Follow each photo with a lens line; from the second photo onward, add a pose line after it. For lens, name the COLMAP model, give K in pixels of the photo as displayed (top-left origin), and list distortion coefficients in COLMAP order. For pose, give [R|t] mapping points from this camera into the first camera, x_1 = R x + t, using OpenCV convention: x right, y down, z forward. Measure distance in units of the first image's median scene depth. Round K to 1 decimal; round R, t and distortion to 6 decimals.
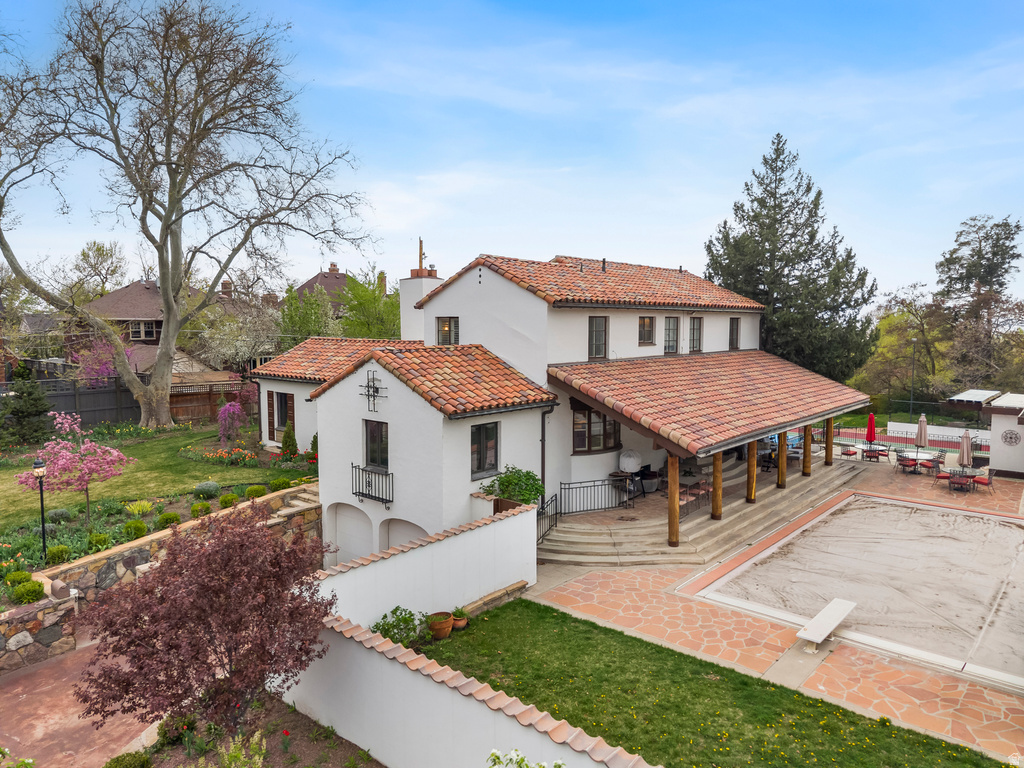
lens RADIAL K [[660.7, 0, 511.8], [0, 660.7, 382.3], [0, 0, 1]] dist [-0.007369, -0.004159]
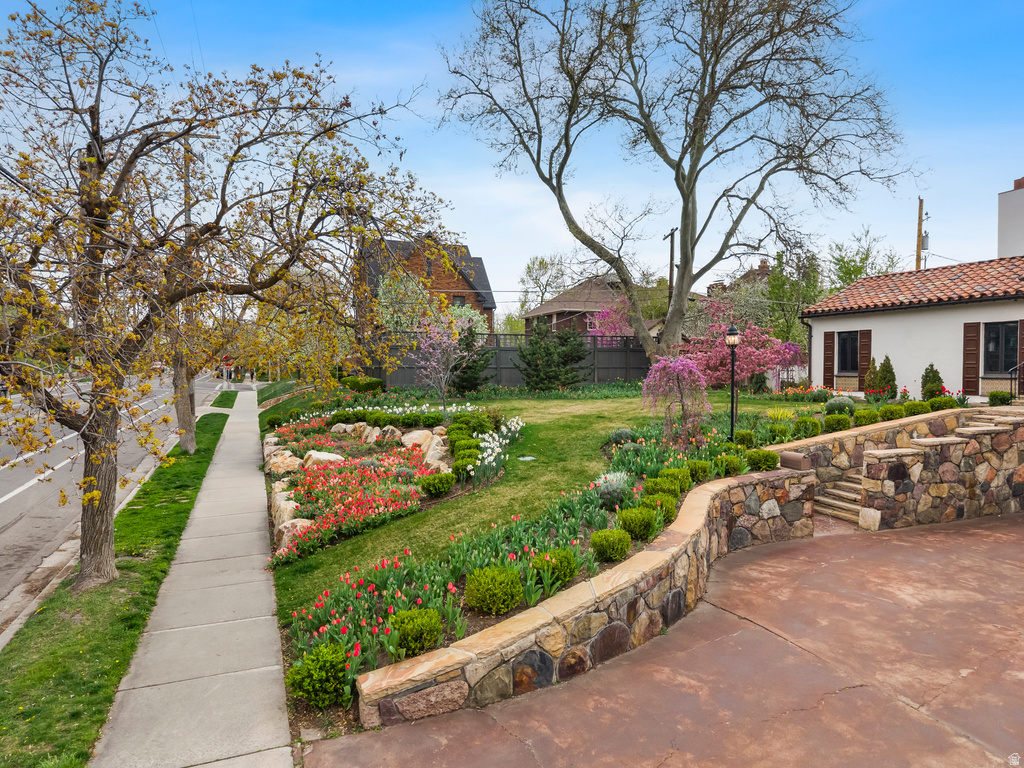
lens RADIAL K [[660.7, 0, 510.4], [0, 660.7, 384.0], [0, 0, 1]] dist [-0.007369, -0.004159]
pose [[0.870914, 0.014008, -0.491235, -0.423422], [-0.042820, 0.997955, -0.047457, 0.194852], [0.489566, 0.062366, 0.869733, 0.067796]]
